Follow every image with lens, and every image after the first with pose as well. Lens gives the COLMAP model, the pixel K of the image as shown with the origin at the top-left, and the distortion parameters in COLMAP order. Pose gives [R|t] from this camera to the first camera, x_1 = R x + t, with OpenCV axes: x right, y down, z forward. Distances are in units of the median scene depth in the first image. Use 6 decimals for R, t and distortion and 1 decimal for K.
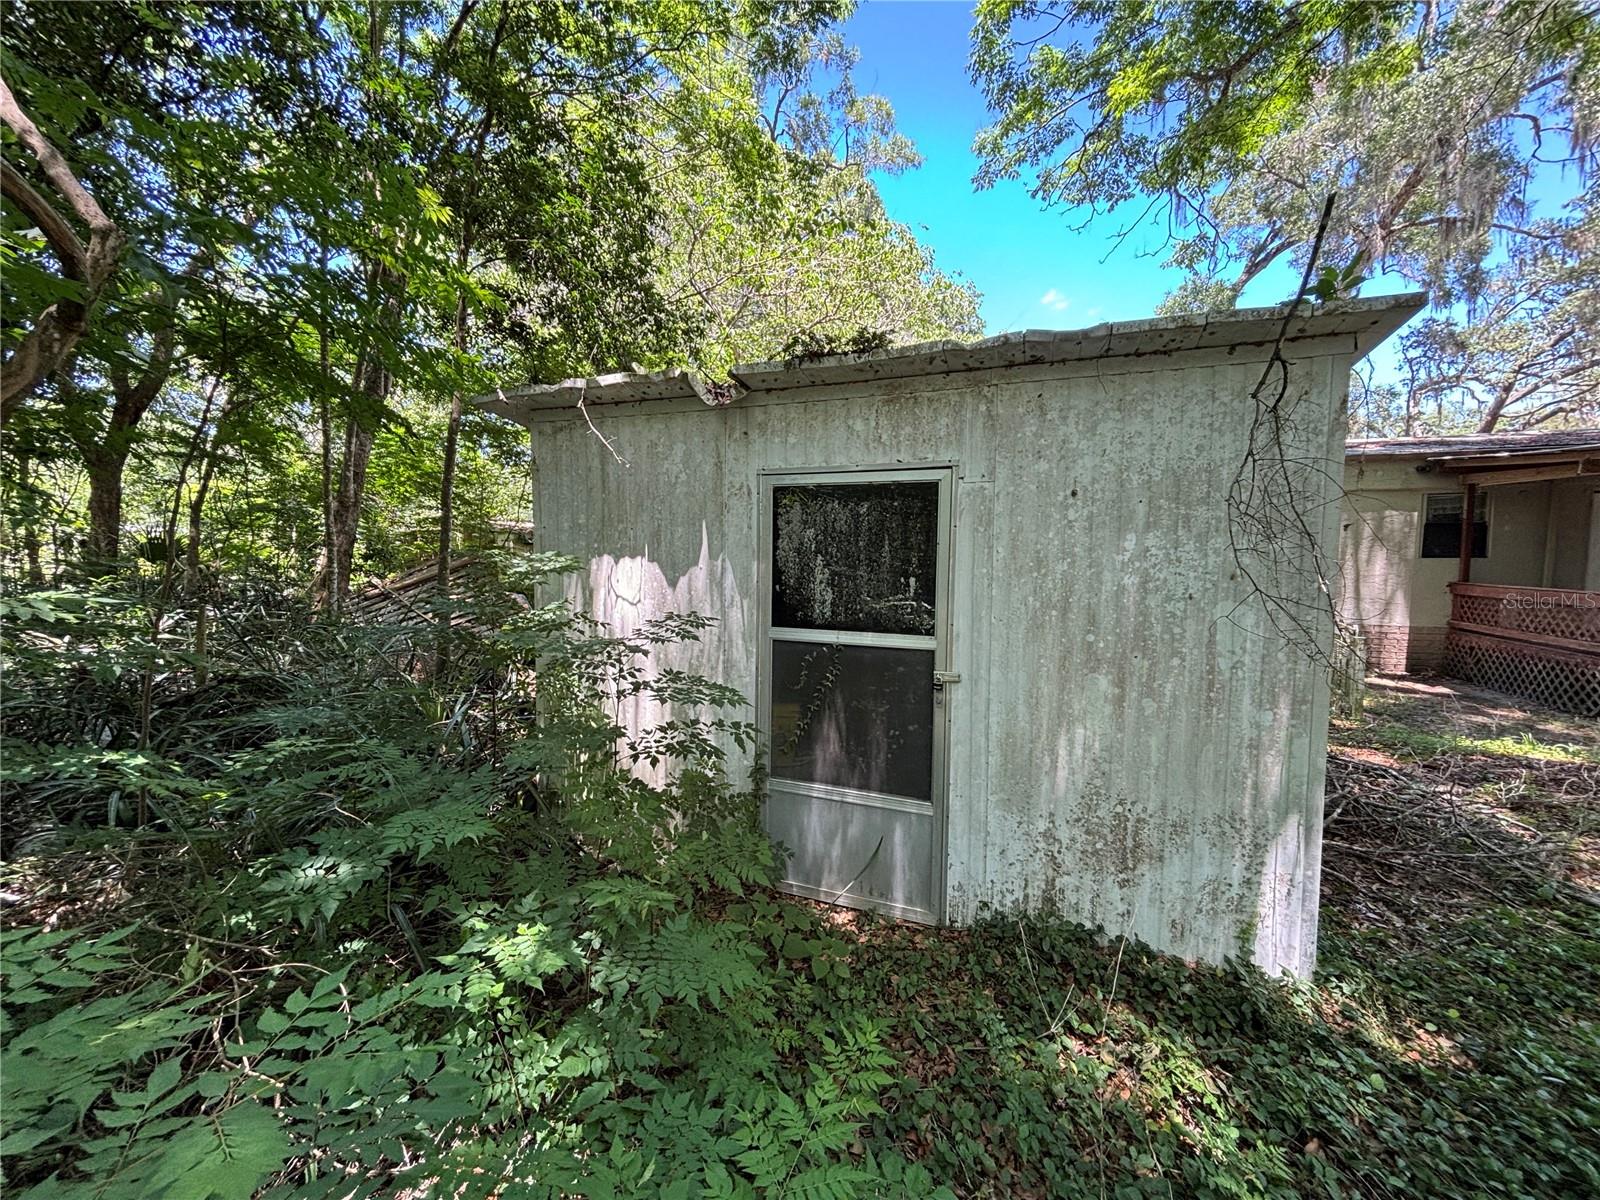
lens RADIAL K [[649.1, 0, 802.5], [0, 649.1, 600.6], [0, 0, 1]] dist [0.001909, -0.001056]
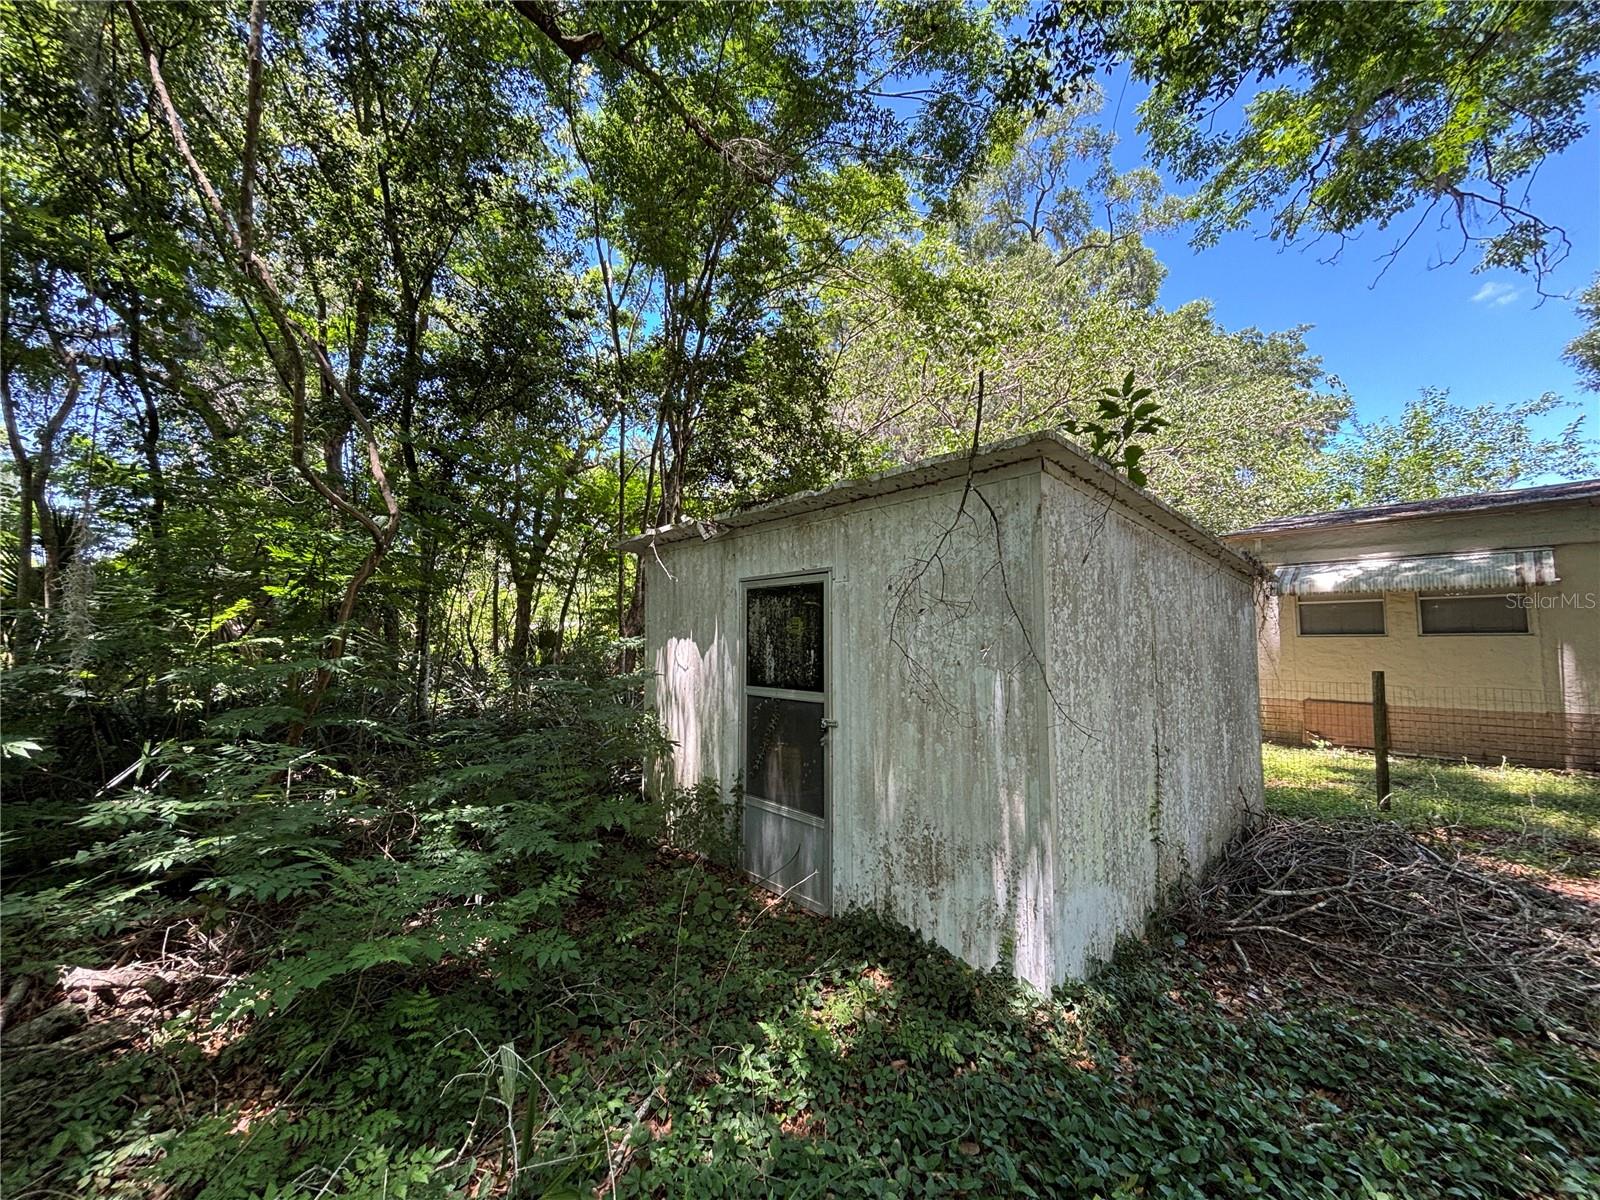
lens RADIAL K [[649.1, 0, 796.2], [0, 649.1, 596.3], [0, 0, 1]] dist [0.001909, -0.001056]
pose [[0.884573, -0.044588, -0.464266, 0.776597], [-0.017419, 0.991567, -0.128419, 0.028404], [0.466077, 0.121683, 0.876336, -0.249941]]
